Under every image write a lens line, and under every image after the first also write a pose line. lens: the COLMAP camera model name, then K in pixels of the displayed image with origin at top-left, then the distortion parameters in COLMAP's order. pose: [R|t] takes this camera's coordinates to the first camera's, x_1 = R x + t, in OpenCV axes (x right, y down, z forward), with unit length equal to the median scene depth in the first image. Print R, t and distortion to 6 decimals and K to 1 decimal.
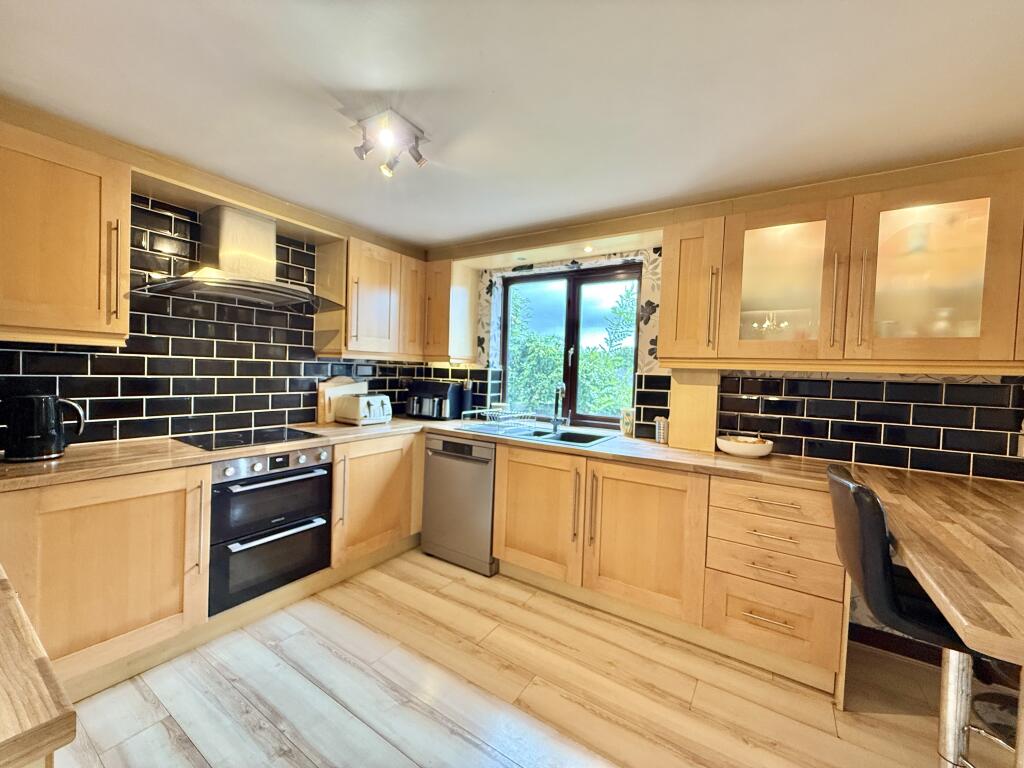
lens RADIAL K [[413.4, 0, 512.0], [0, 413.4, 384.0], [0, 0, 1]] dist [-0.002925, -0.000437]
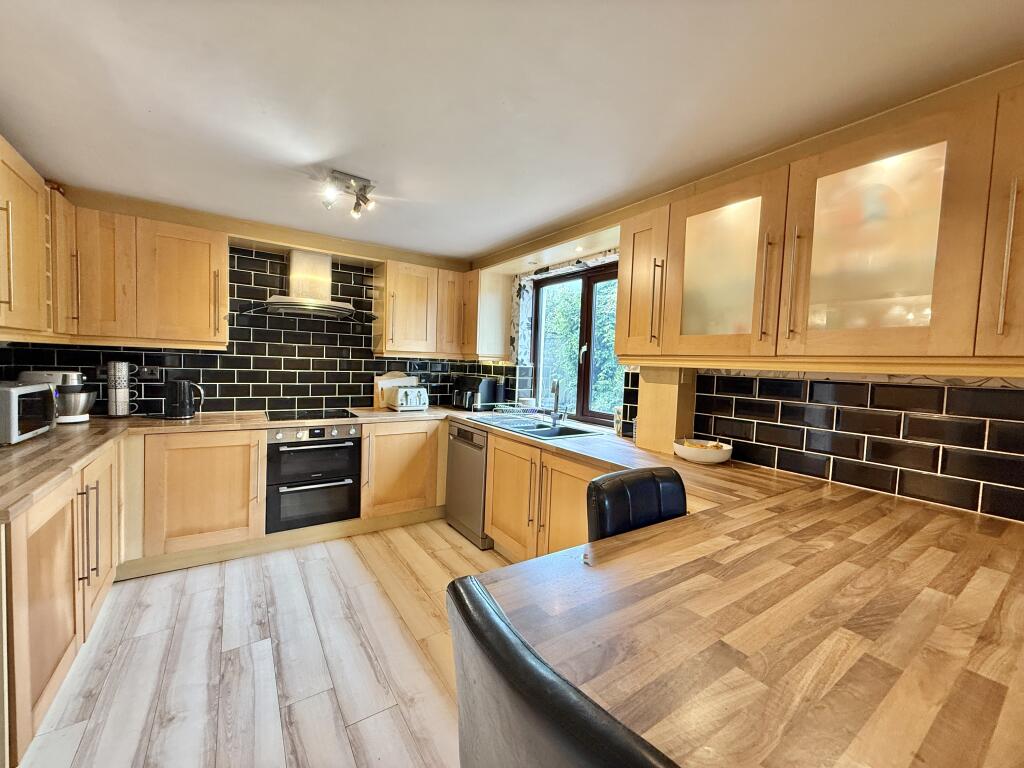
lens RADIAL K [[413.4, 0, 512.0], [0, 413.4, 384.0], [0, 0, 1]] dist [-0.002925, -0.000437]
pose [[0.920195, 0.020992, -0.390898, 0.465511], [-0.018800, 0.999779, 0.009436, 0.001011], [0.391009, -0.001334, 0.920386, -0.006951]]
